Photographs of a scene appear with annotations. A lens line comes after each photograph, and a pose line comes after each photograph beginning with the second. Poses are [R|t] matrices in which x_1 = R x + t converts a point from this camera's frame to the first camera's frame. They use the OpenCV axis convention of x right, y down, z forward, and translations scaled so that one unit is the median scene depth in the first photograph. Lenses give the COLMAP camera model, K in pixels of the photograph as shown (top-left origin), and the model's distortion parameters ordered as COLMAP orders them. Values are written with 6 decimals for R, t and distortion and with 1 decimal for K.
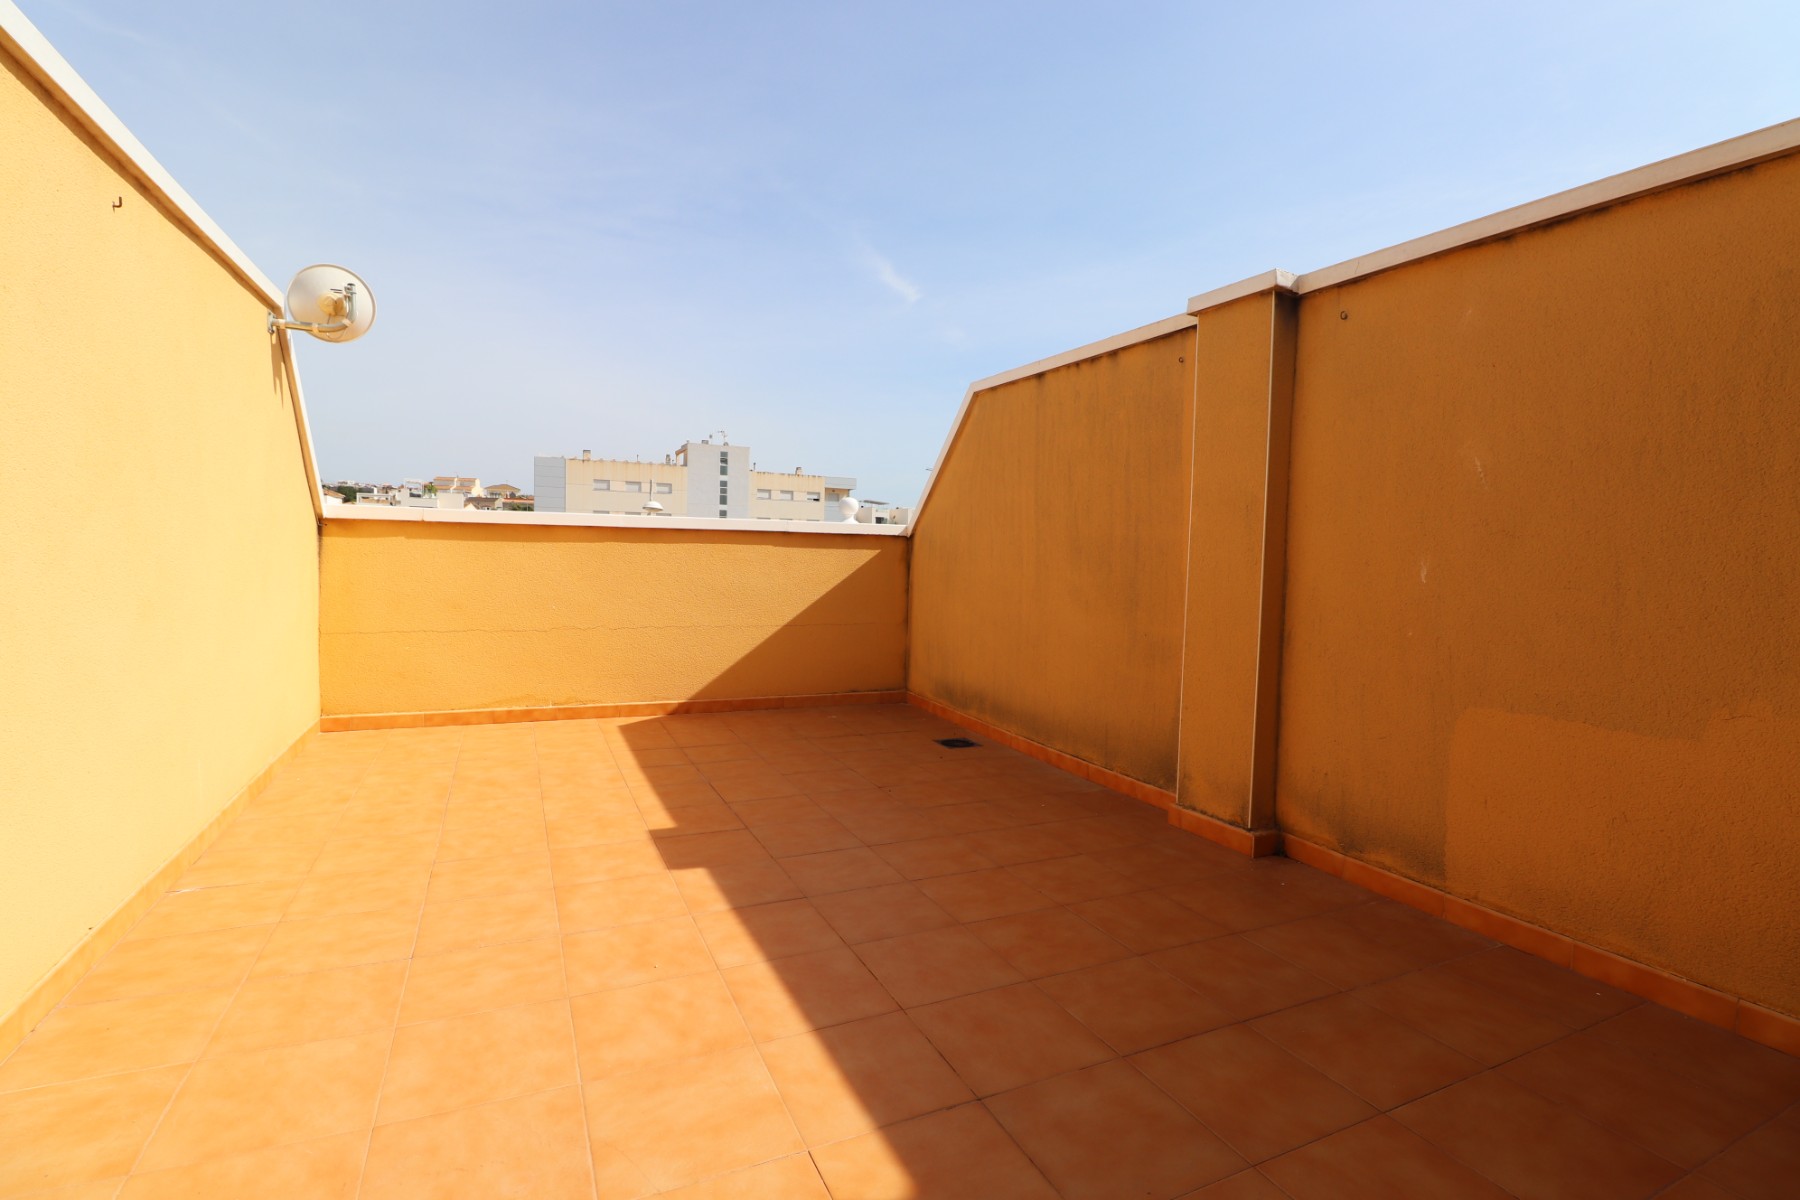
lens RADIAL K [[841.9, 0, 910.0], [0, 841.9, 590.4], [0, 0, 1]] dist [-0.020885, -0.004939]
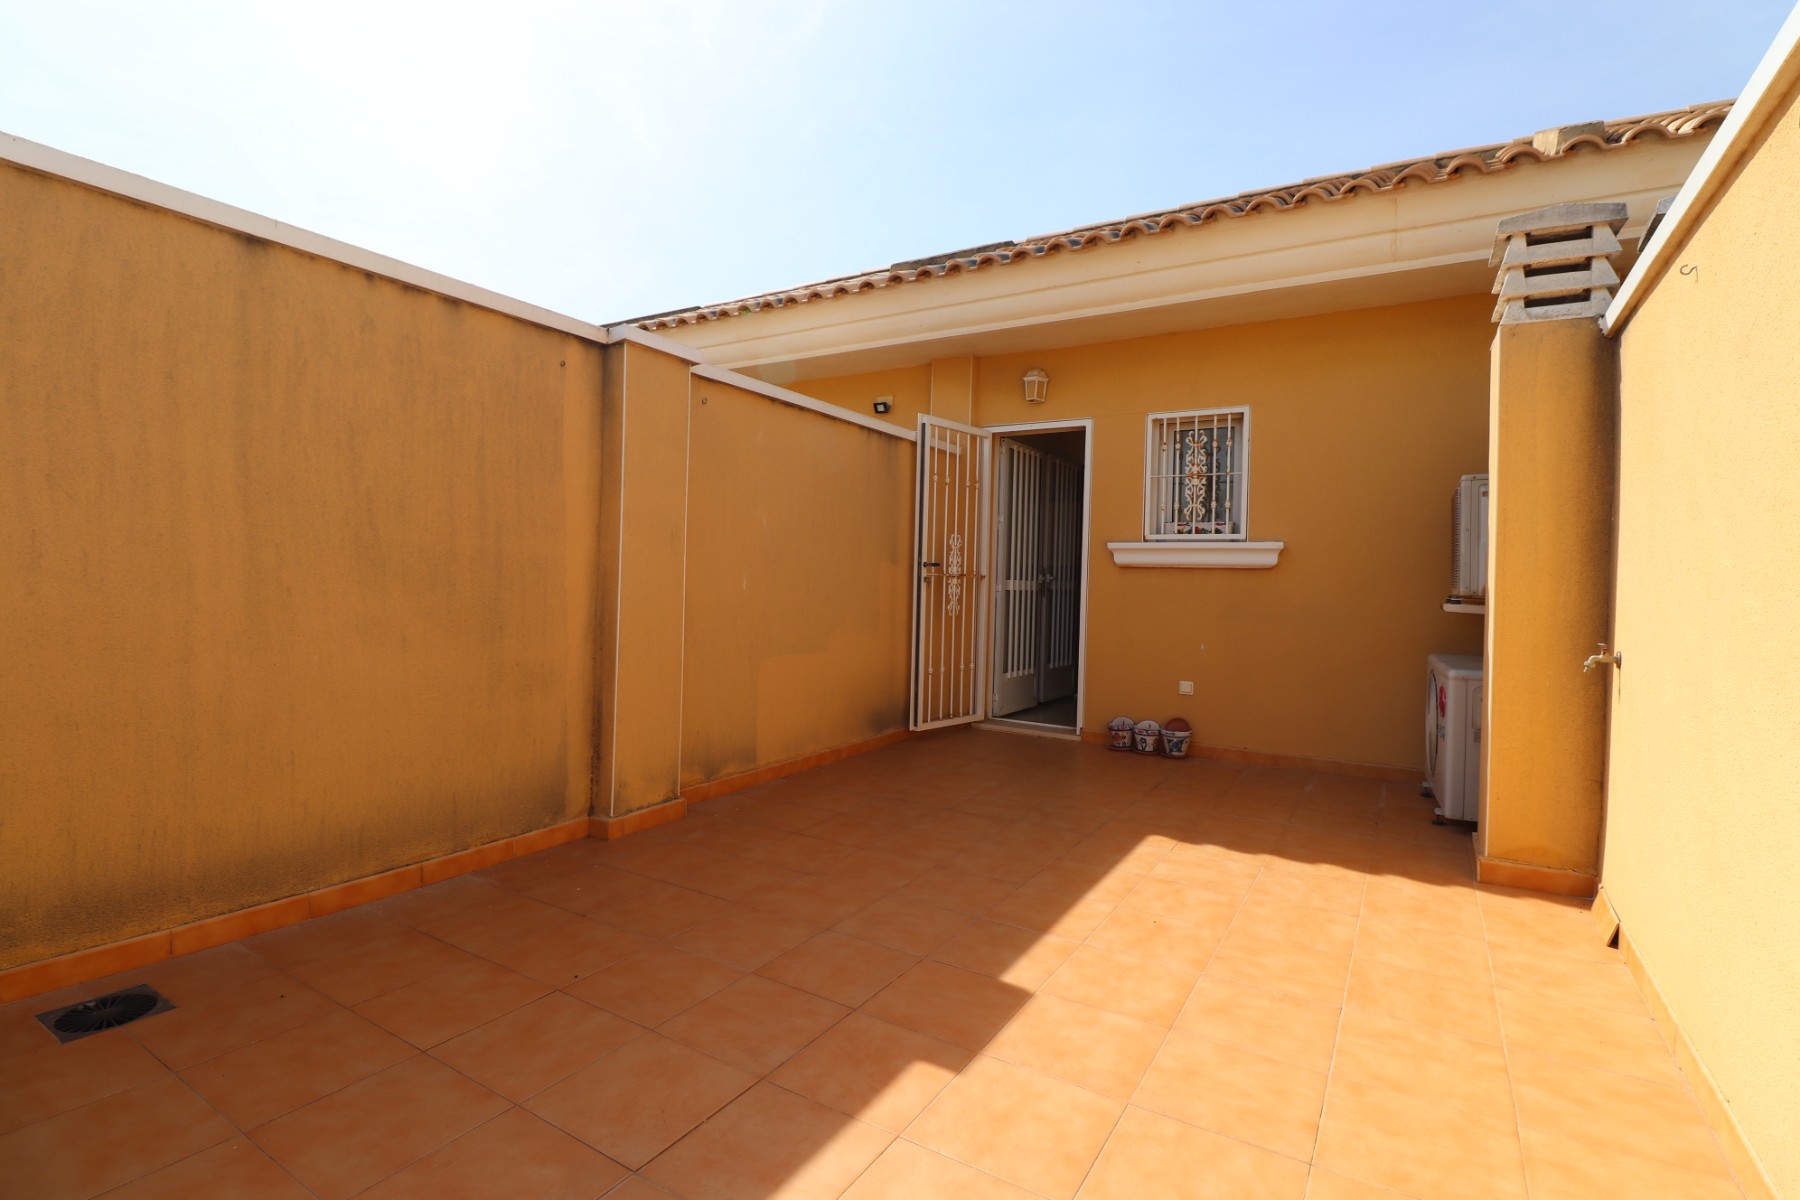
lens RADIAL K [[841.9, 0, 908.1], [0, 841.9, 595.8], [0, 0, 1]] dist [-0.020885, -0.004939]
pose [[-0.544059, -0.059172, 0.836958, -1.013216], [-0.001737, 0.997587, 0.069399, -0.120522], [-0.839045, 0.036303, -0.542849, 1.770206]]
